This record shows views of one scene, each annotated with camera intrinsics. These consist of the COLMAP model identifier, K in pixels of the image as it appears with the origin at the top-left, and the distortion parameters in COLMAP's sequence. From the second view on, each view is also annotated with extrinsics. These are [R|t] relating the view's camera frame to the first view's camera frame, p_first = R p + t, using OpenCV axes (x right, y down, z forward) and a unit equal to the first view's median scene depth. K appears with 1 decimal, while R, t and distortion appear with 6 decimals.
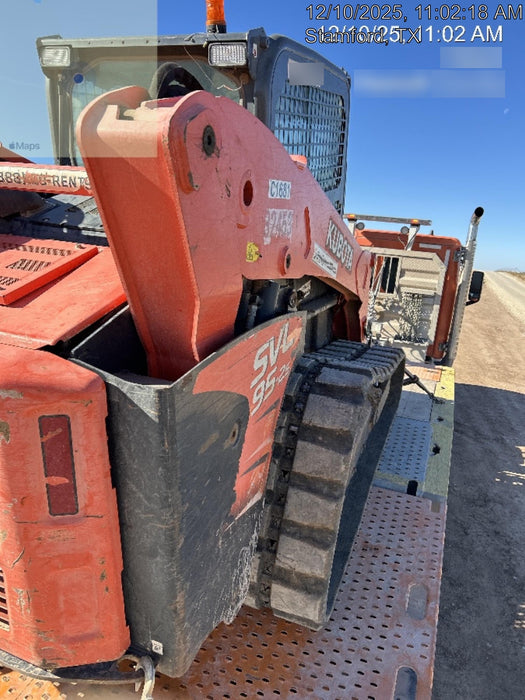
lens RADIAL K [[531.8, 0, 261.0], [0, 531.8, 360.2], [0, 0, 1]] dist [0.007400, -0.001236]
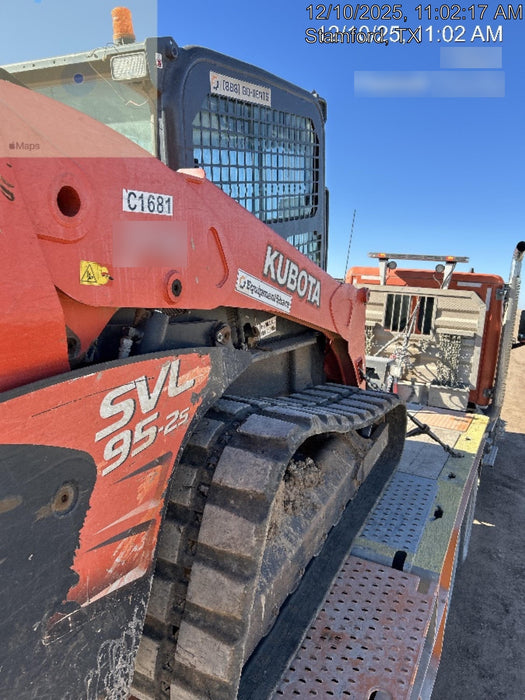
lens RADIAL K [[530.9, 0, 252.1], [0, 530.9, 354.8], [0, 0, 1]] dist [0.005112, -0.004714]
pose [[0.991380, -0.003227, -0.130982, 0.167590], [-0.009128, 0.995567, -0.093612, -0.001628], [0.130703, 0.094001, 0.986955, 0.116153]]
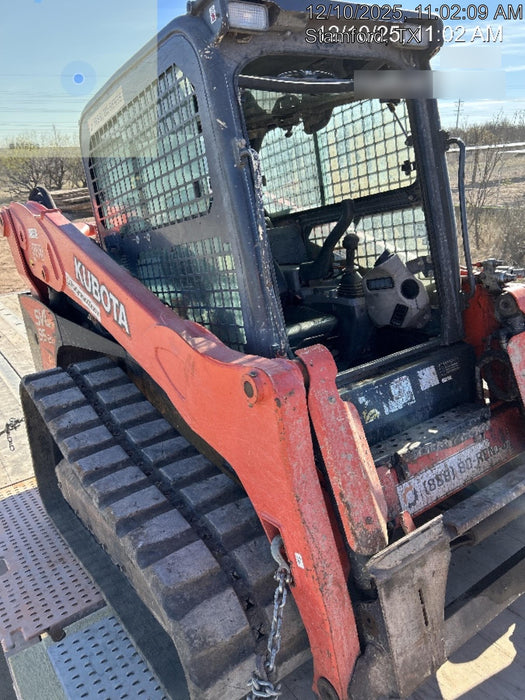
lens RADIAL K [[530.3, 0, 267.5], [0, 530.3, 349.3], [0, 0, 1]] dist [0.042598, -0.049349]
pose [[-0.561530, 0.225588, -0.796112, 0.624595], [-0.188580, 0.901911, 0.388580, -0.450878], [0.805681, 0.368330, -0.463909, 1.447036]]
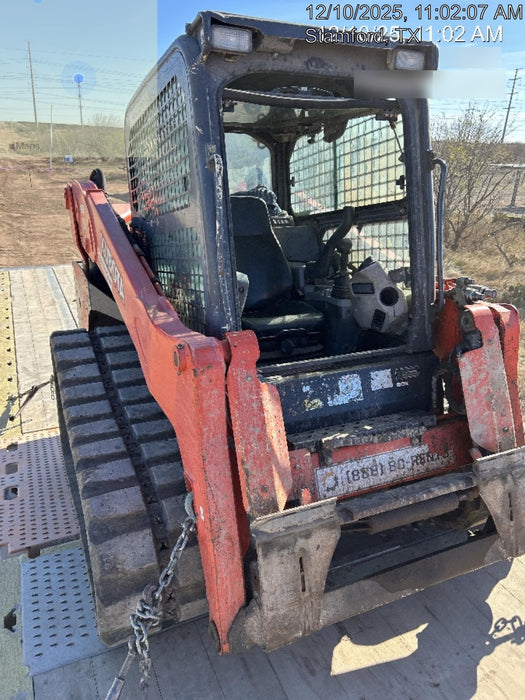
lens RADIAL K [[531.6, 0, 273.8], [0, 531.6, 340.1], [0, 0, 1]] dist [0.048284, -0.071544]
pose [[-0.696026, 0.132151, -0.705751, 0.581825], [-0.251685, 0.875650, 0.412180, -0.502810], [0.672460, 0.464515, -0.576215, 1.607748]]
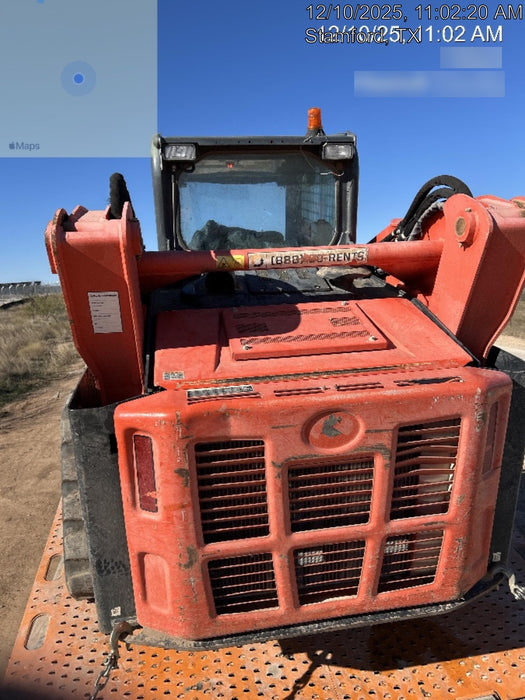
lens RADIAL K [[530.3, 0, 267.5], [0, 530.3, 349.3], [0, 0, 1]] dist [0.042598, -0.049349]
pose [[0.853823, -0.202621, 0.479512, -0.619877], [0.236365, 0.971610, -0.010313, -0.070850], [-0.463808, 0.122145, 0.877475, -0.032663]]
